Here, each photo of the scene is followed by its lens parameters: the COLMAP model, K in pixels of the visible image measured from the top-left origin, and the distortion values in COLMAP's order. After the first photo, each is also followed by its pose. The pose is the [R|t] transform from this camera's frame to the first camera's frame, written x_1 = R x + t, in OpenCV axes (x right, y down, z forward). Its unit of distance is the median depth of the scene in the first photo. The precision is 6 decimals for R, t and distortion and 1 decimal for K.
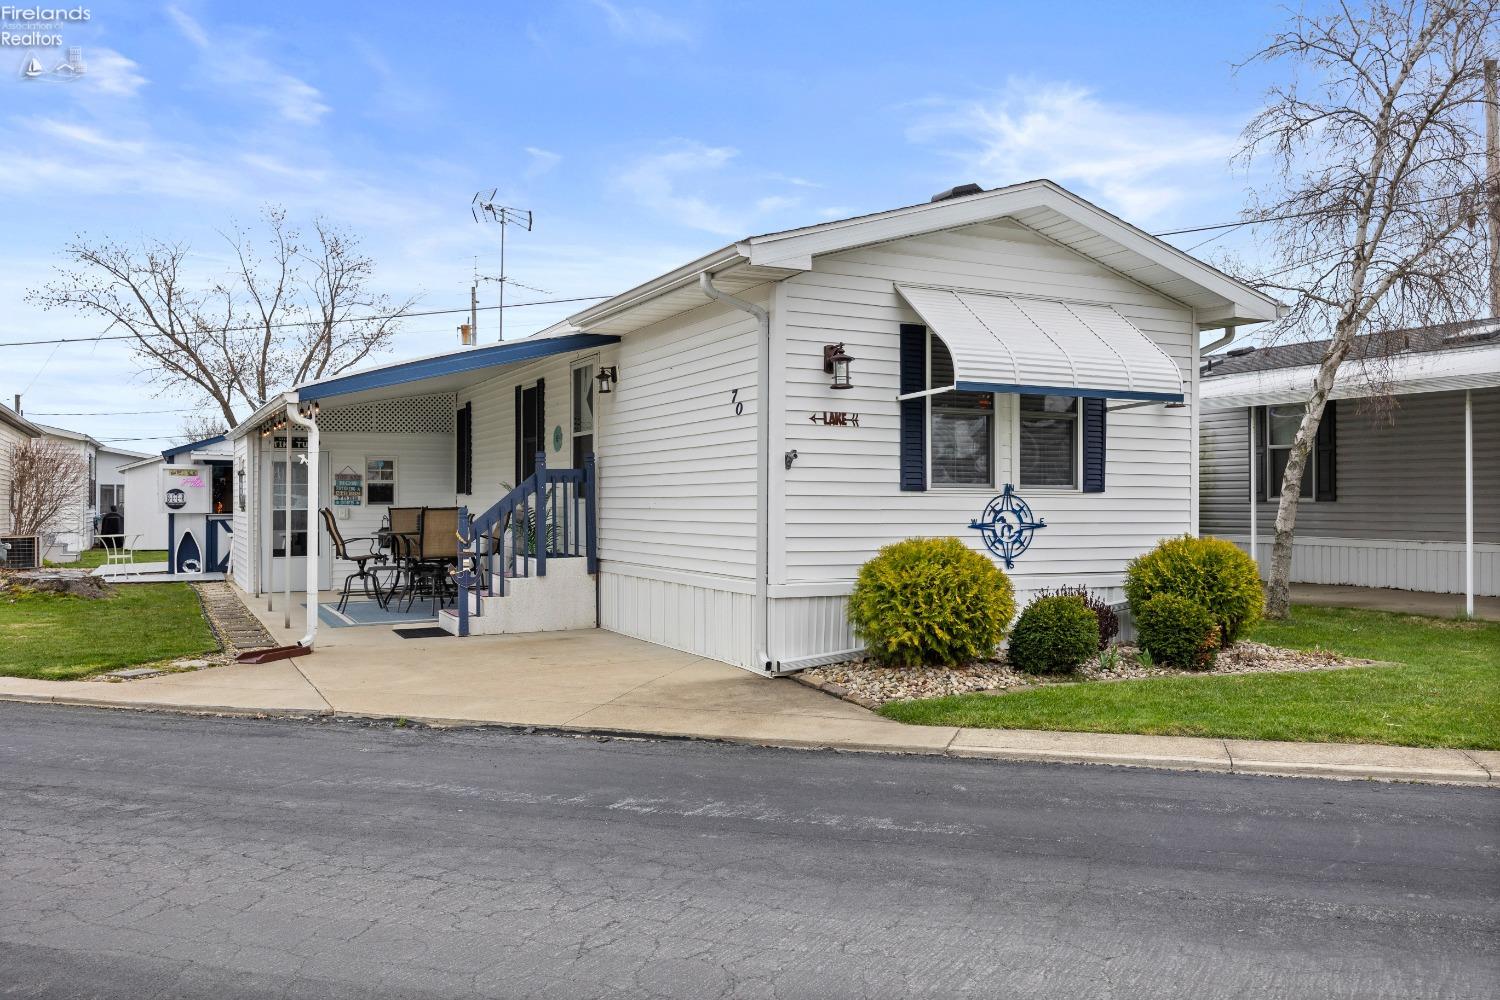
lens RADIAL K [[1204.0, 0, 749.7], [0, 1204.0, 484.1], [0, 0, 1]] dist [-0.016189, -0.004013]
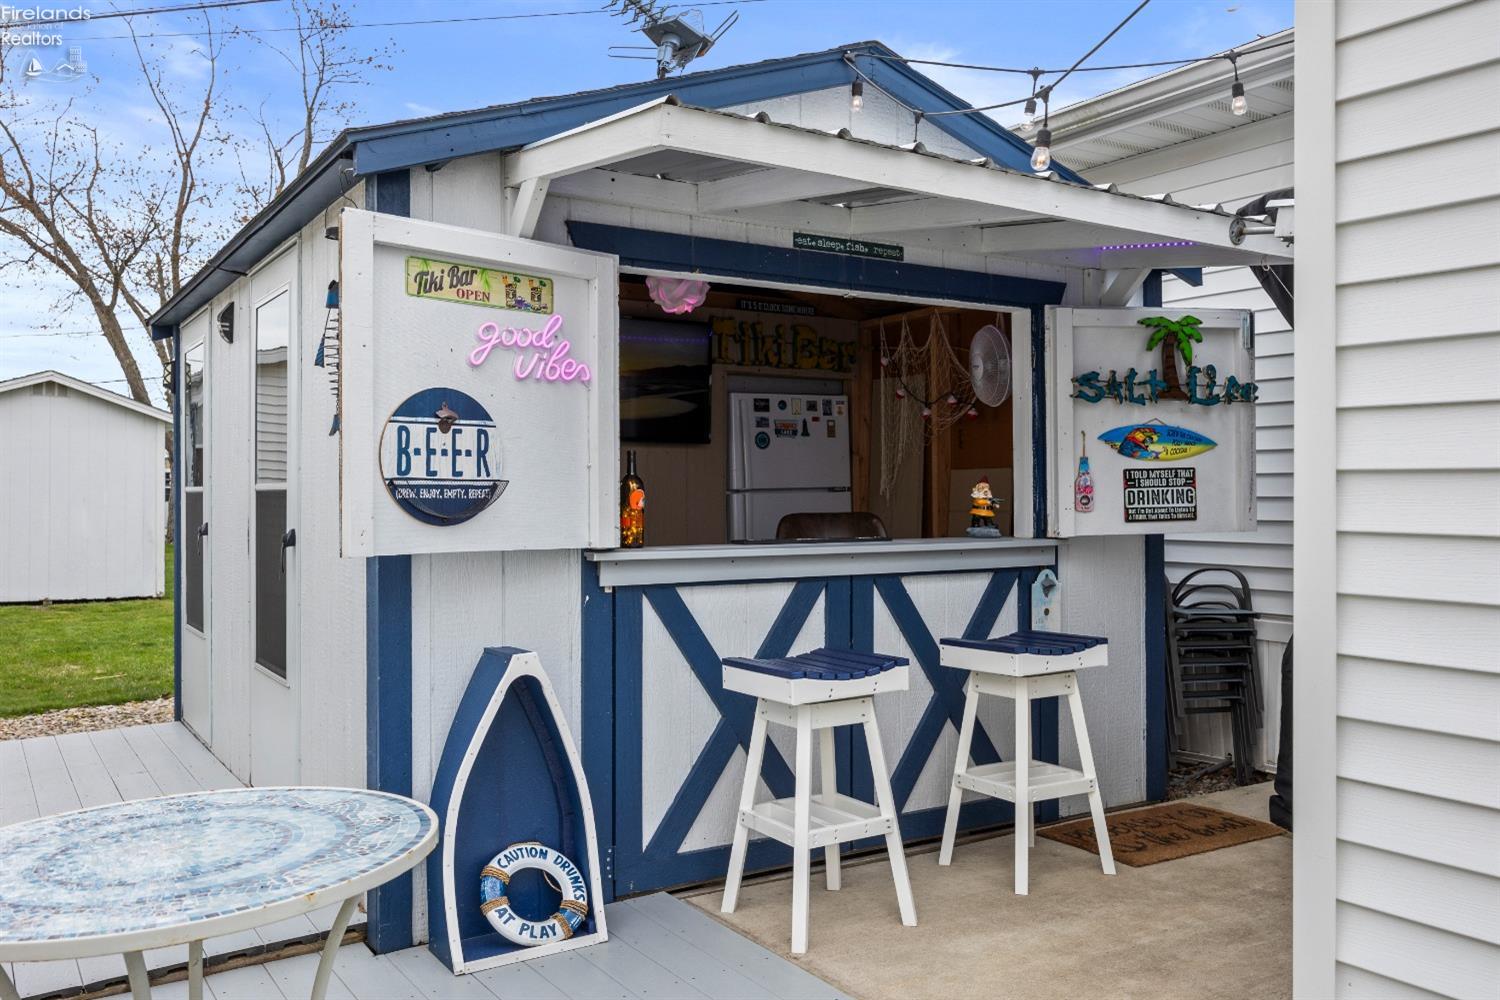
lens RADIAL K [[1257.9, 0, 752.9], [0, 1257.9, 507.3], [0, 0, 1]] dist [-0.008313, -0.002769]
pose [[0.991981, 0.000811, 0.126381, -0.715516], [-0.003877, 0.999704, 0.024012, 0.022606], [-0.126324, -0.024309, 0.991691, 1.308142]]
